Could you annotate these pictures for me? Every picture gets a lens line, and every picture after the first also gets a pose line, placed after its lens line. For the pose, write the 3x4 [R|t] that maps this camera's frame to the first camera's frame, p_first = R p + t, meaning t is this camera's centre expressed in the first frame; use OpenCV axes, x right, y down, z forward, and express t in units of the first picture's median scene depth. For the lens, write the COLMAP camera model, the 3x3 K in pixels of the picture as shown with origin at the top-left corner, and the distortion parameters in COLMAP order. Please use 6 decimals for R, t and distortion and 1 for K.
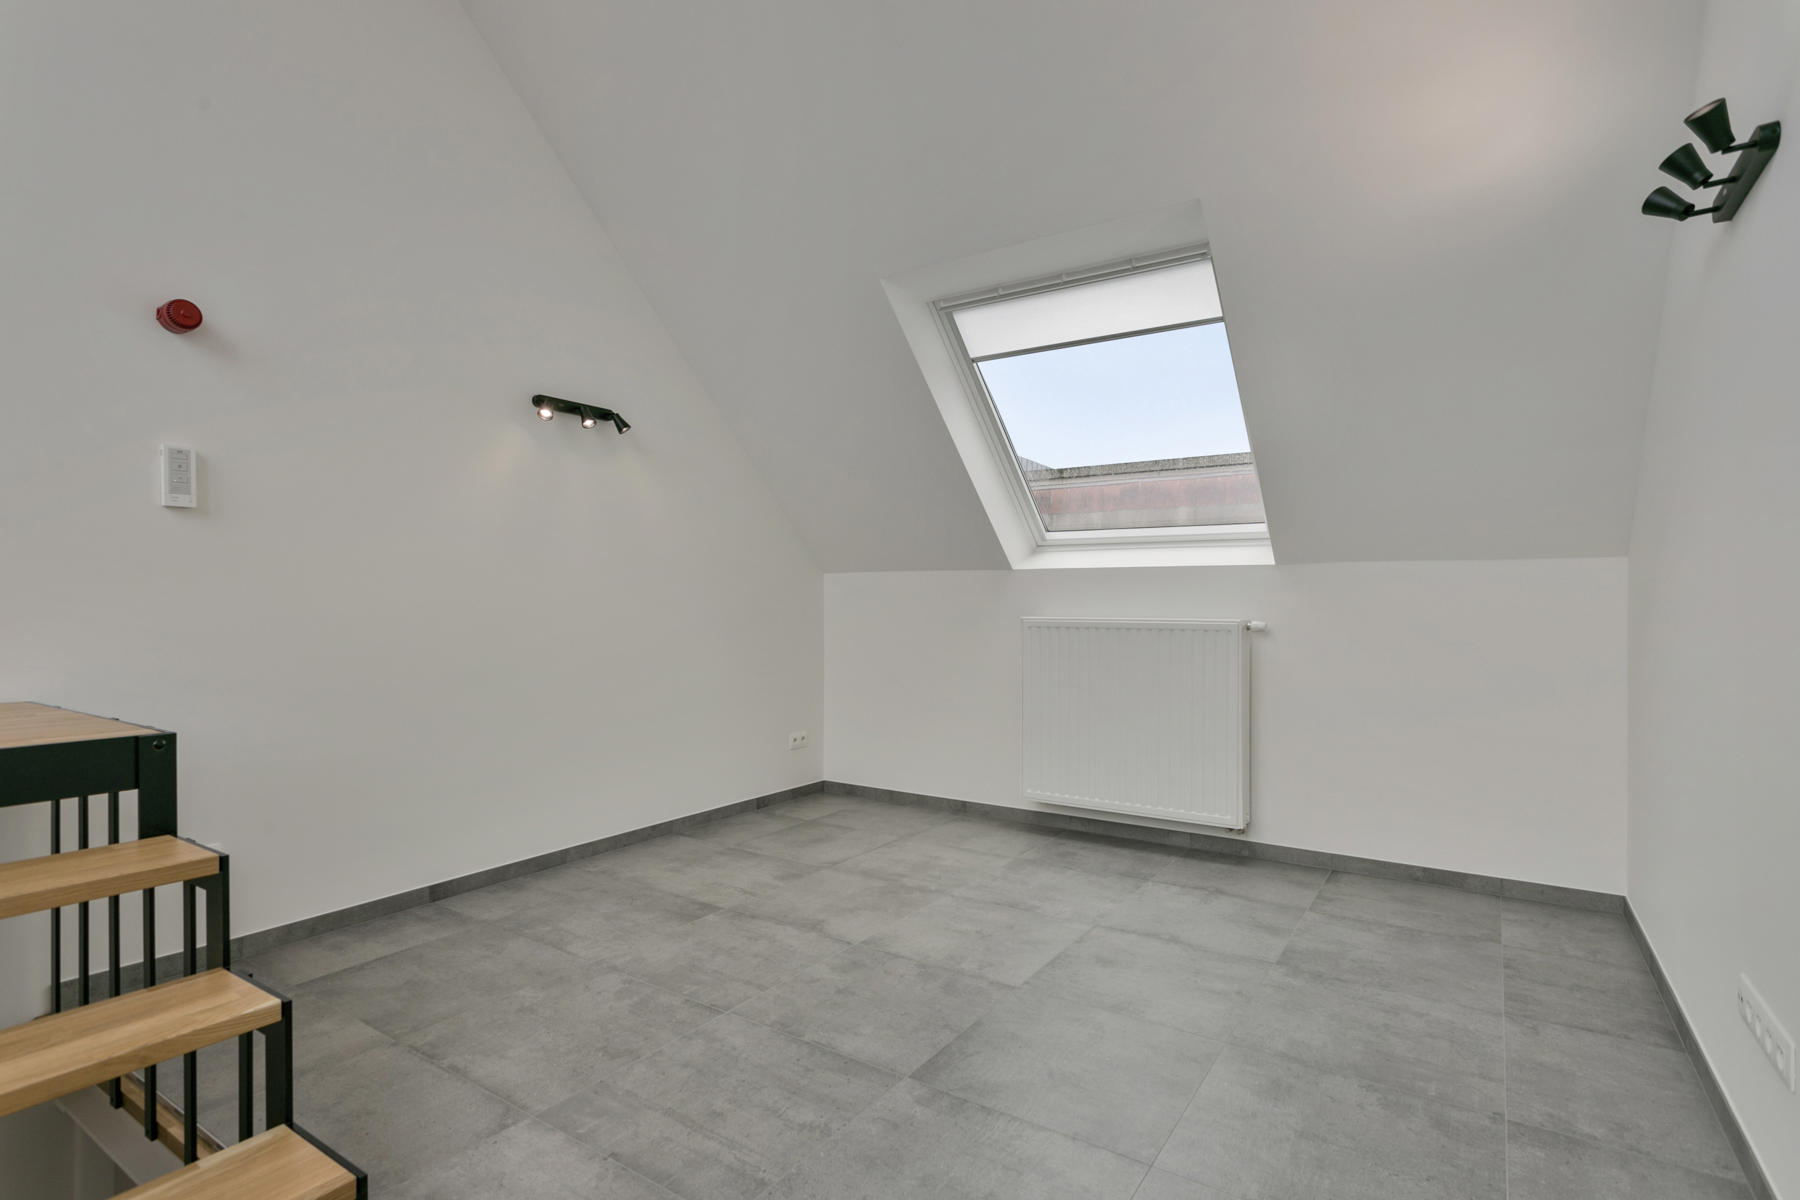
lens RADIAL K [[909.3, 0, 880.6], [0, 909.3, 595.6], [0, 0, 1]] dist [-0.012623, 0.000974]
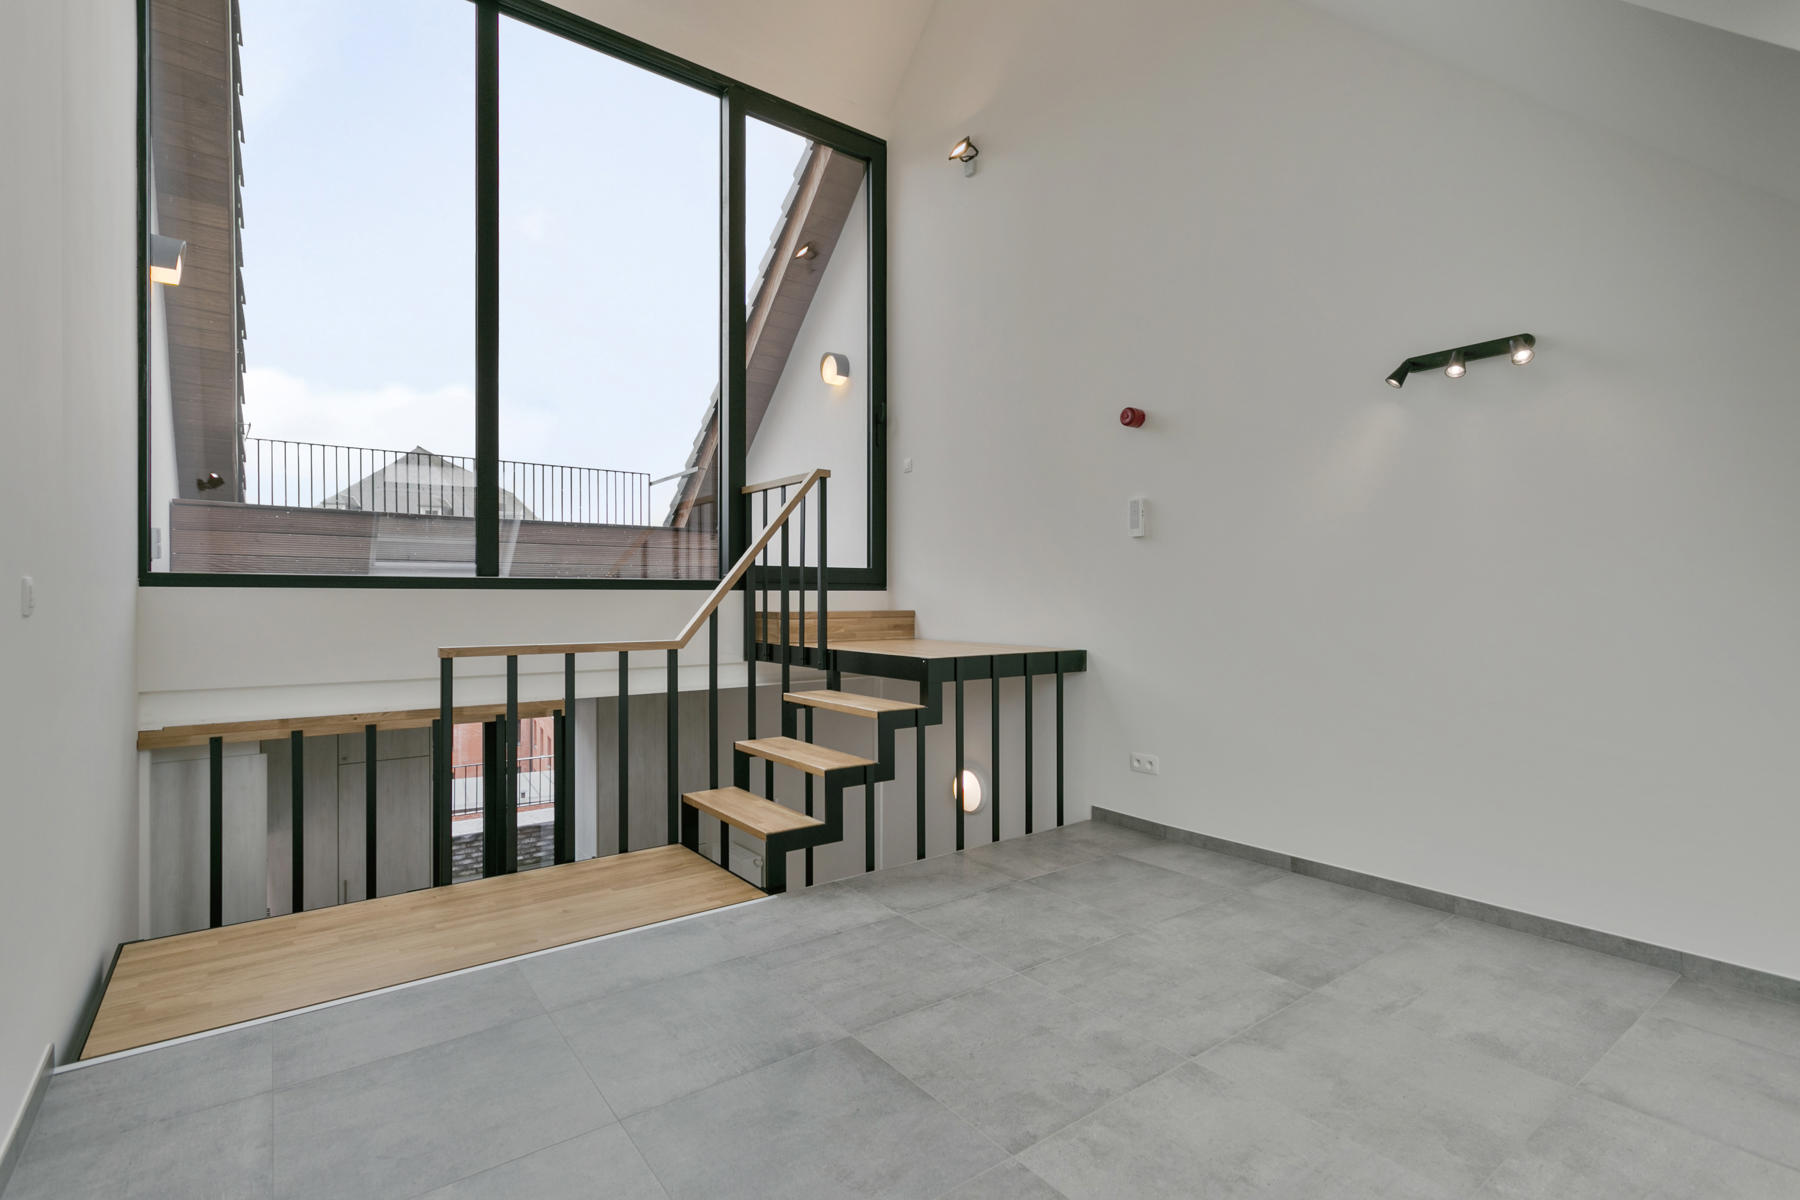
lens RADIAL K [[844.3, 0, 908.0], [0, 844.3, 601.5], [0, 0, 1]] dist [0.009006, -0.000300]
pose [[-0.324322, 0.001623, -0.945945, 0.736593], [0.007663, 0.999970, -0.000911, 0.014069], [0.945916, -0.007544, -0.324325, 1.074461]]
